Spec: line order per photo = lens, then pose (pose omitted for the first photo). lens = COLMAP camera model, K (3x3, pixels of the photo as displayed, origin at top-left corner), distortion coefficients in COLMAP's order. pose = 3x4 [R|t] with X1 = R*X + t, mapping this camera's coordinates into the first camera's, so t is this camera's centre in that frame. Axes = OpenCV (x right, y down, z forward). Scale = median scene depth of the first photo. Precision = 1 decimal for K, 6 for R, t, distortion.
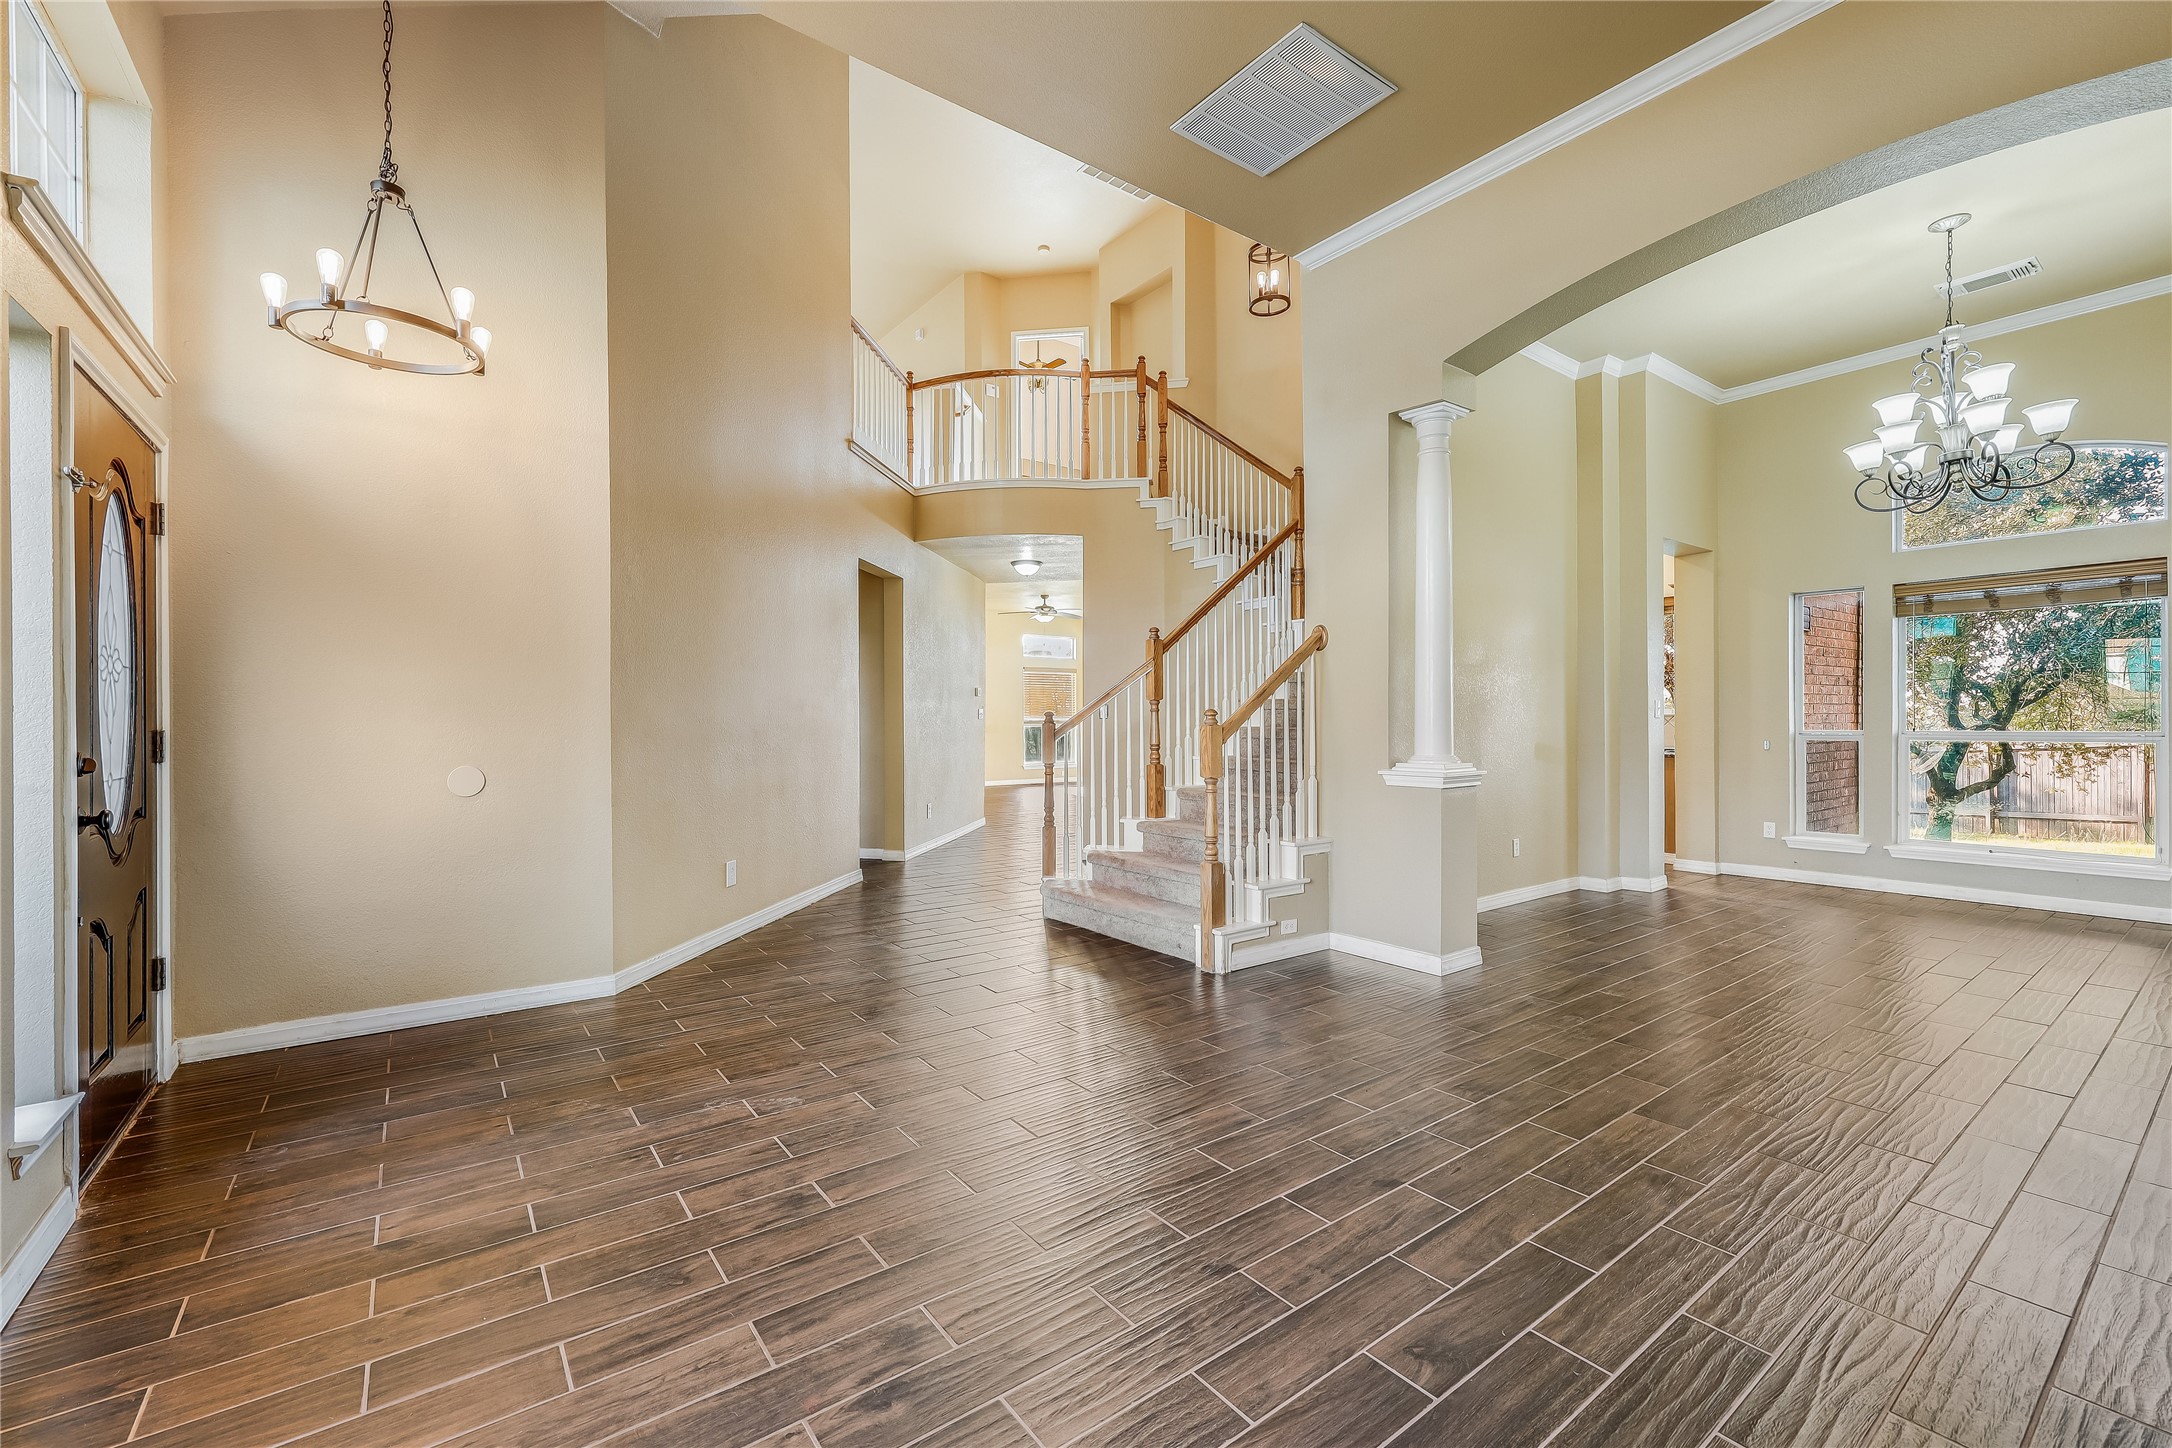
lens RADIAL K [[900.7, 0, 1076.3], [0, 900.7, 719.2], [0, 0, 1]] dist [0.001173, 0.000259]
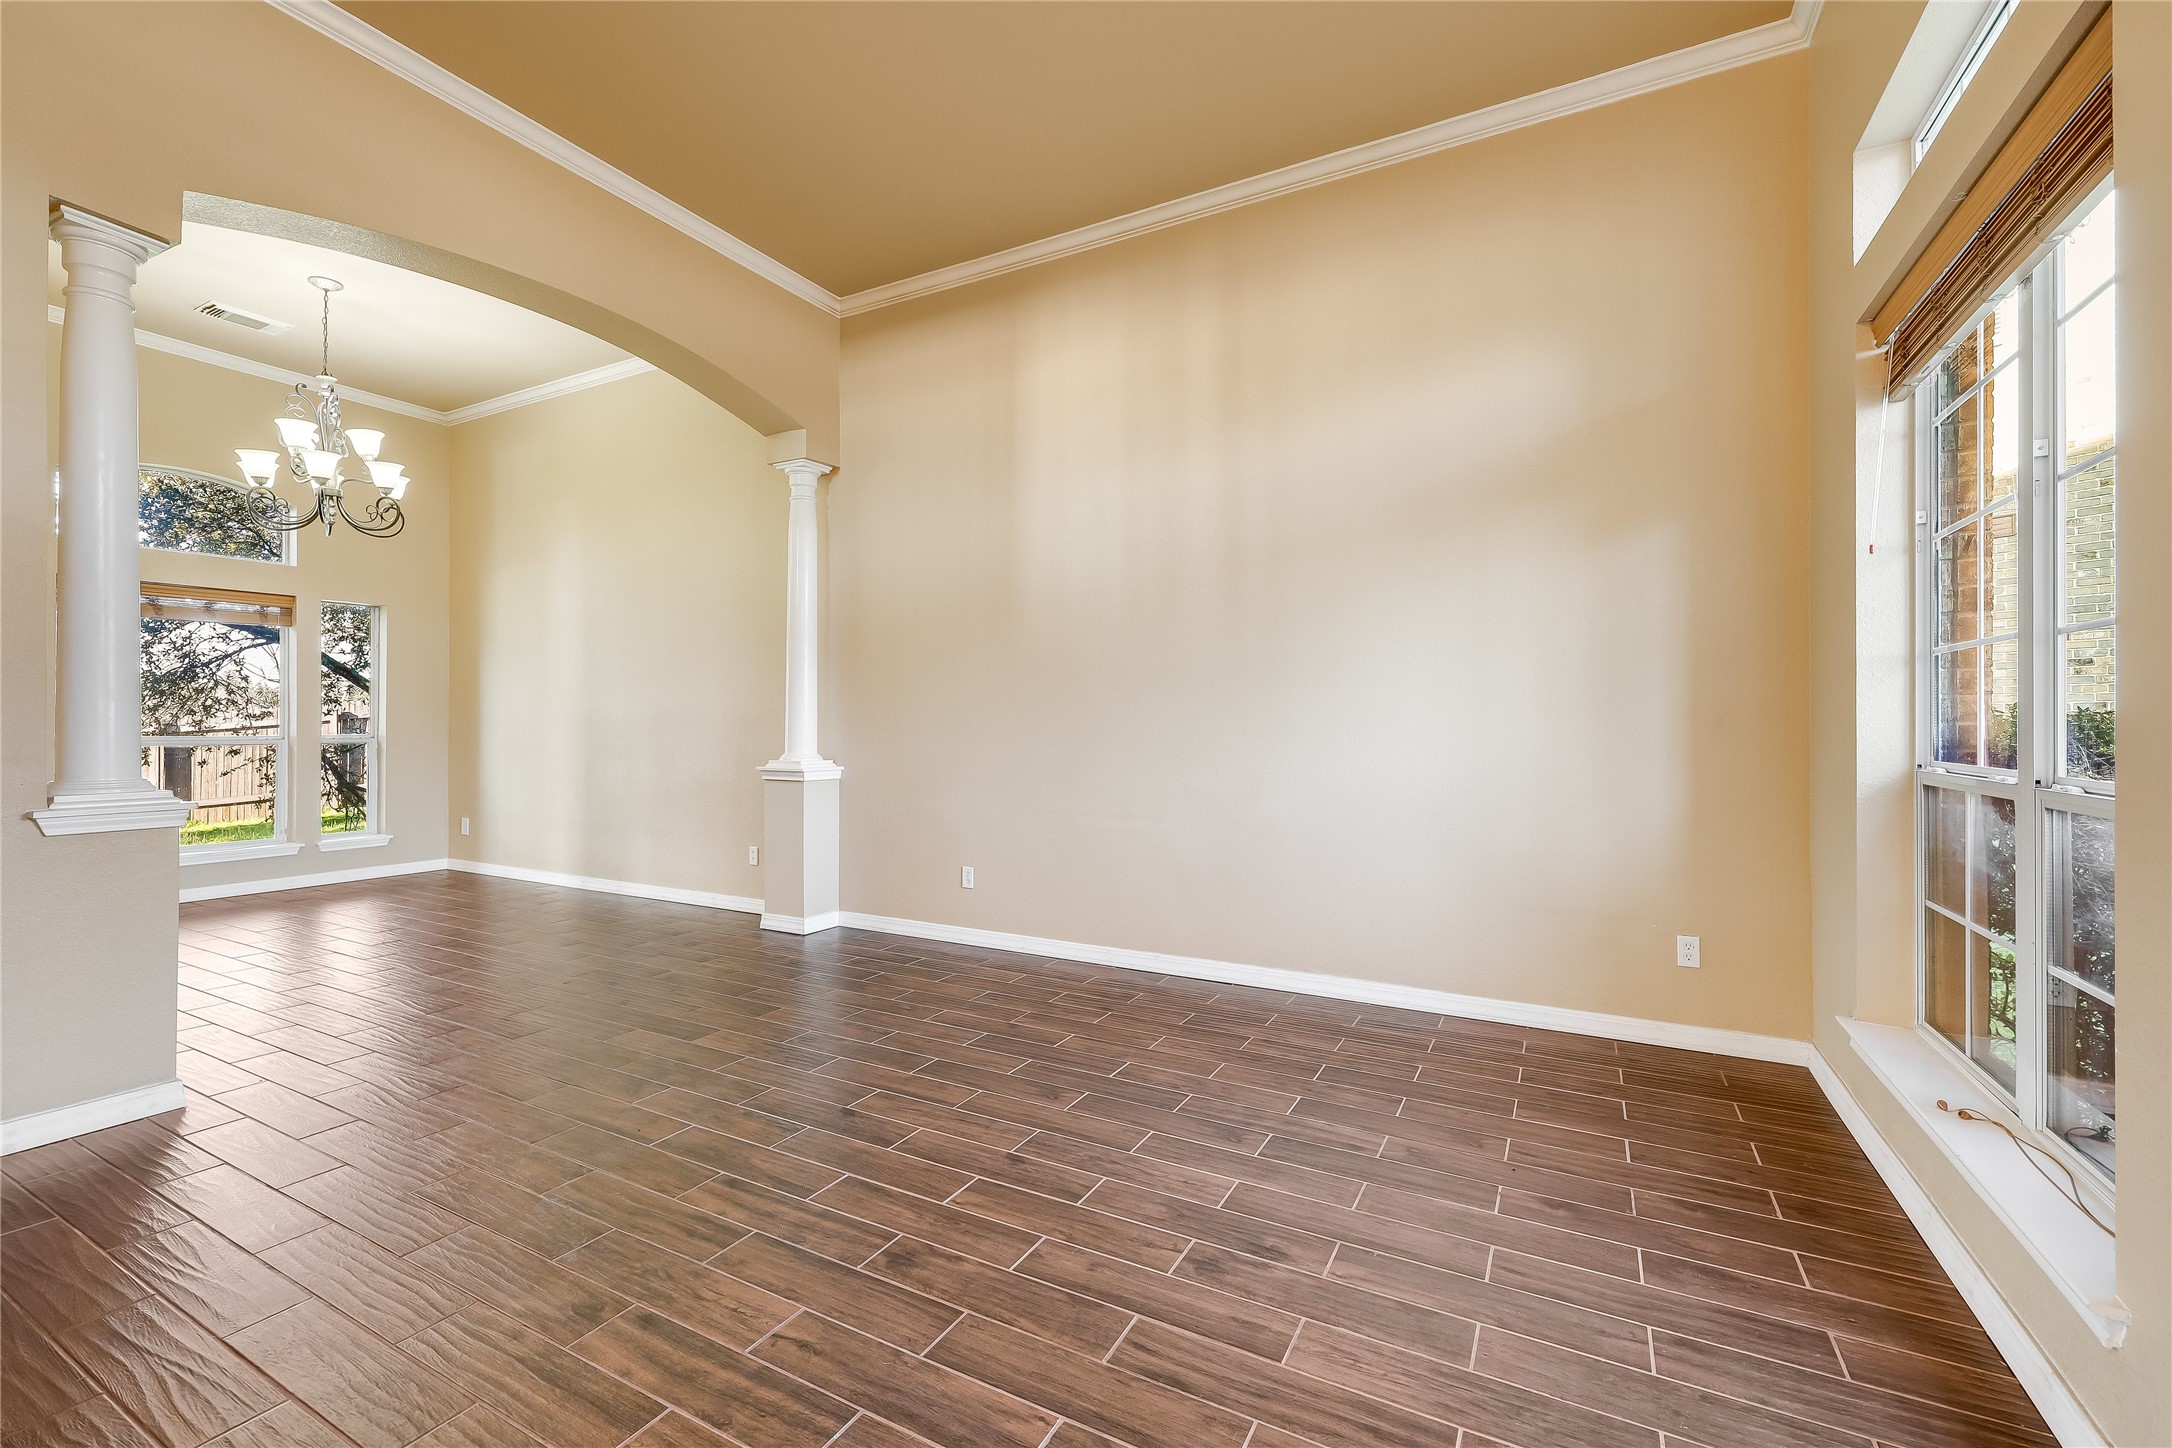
lens RADIAL K [[900.7, 0, 1076.3], [0, 900.7, 719.2], [0, 0, 1]] dist [0.001173, 0.000259]
pose [[-0.416590, 0.008138, 0.909058, -1.145596], [-0.001591, 0.999952, -0.009681, 0.004505], [-0.909093, -0.005479, -0.416557, 1.607994]]
